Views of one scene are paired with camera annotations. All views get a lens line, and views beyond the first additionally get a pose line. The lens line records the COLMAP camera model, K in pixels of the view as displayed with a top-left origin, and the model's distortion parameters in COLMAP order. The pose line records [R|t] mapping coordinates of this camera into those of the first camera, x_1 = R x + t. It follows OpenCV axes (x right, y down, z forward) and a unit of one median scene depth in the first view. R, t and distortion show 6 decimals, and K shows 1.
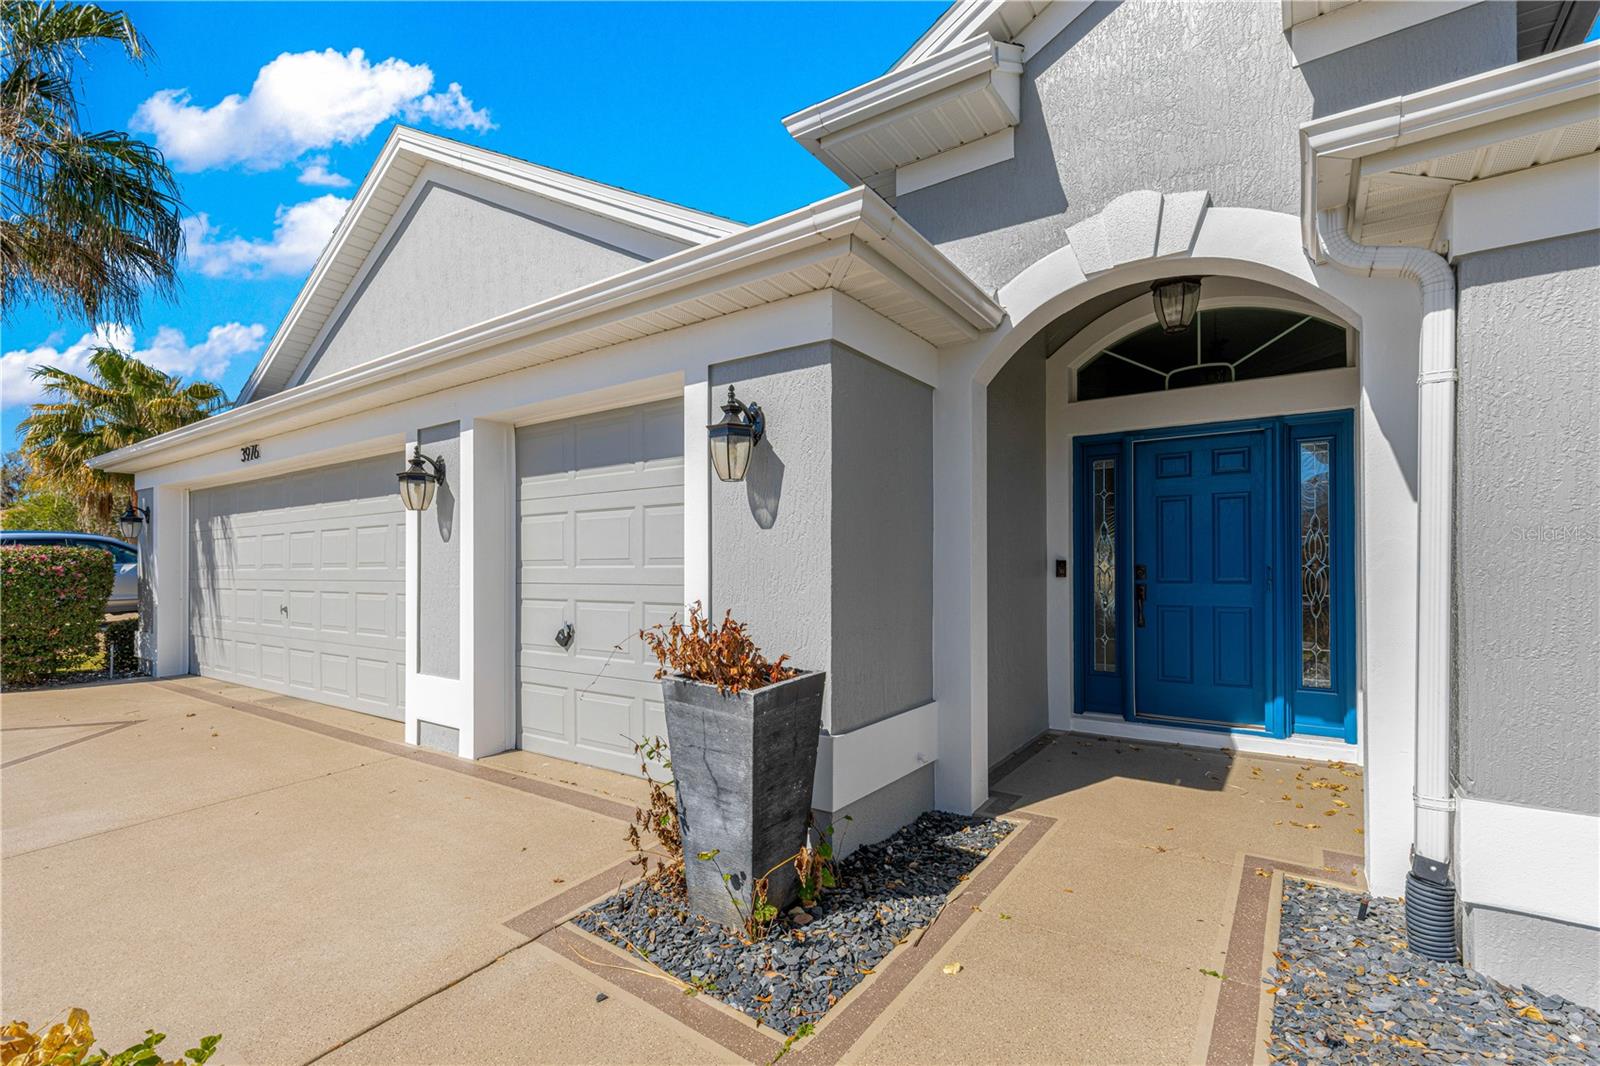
lens RADIAL K [[744.7, 0, 799.5], [0, 744.7, 559.3], [0, 0, 1]] dist [0.002222, 0.000073]
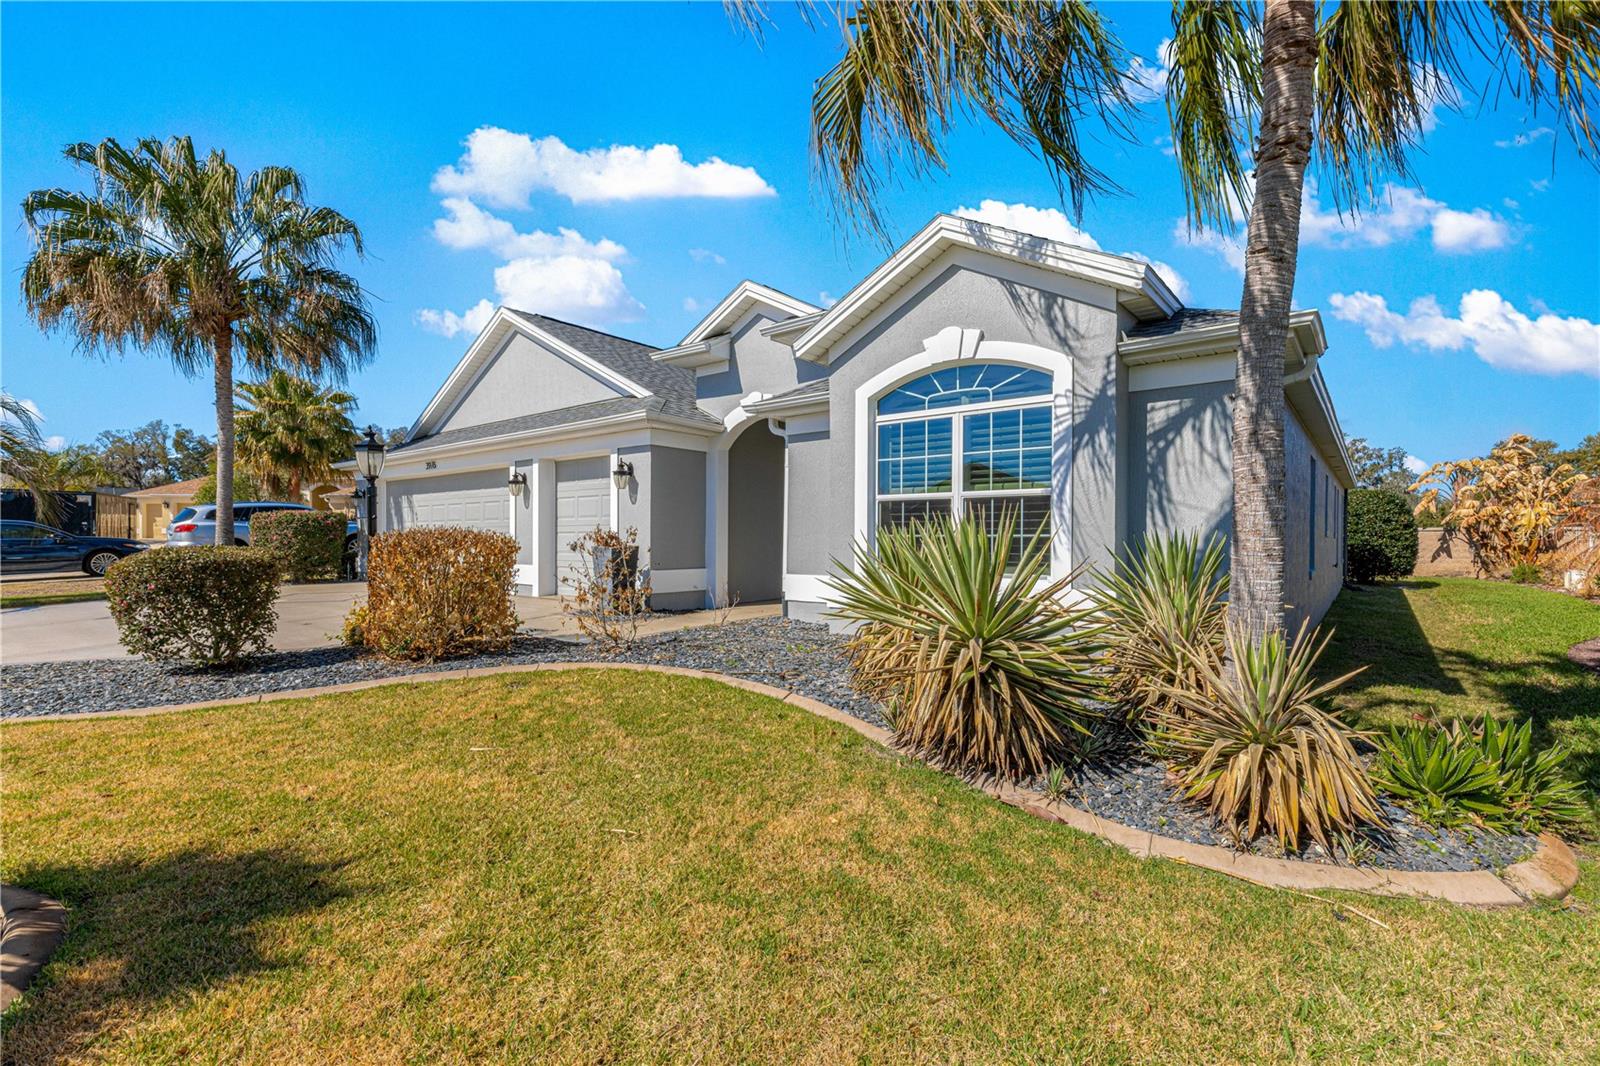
lens RADIAL K [[715.5, 0, 807.5], [0, 715.5, 539.7], [0, 0, 1]] dist [0.000423, -0.000318]
pose [[0.998714, 0.006143, -0.050334, 0.570374], [-0.005439, 0.999886, 0.014116, 0.040856], [0.050415, -0.013824, 0.998633, -1.316631]]
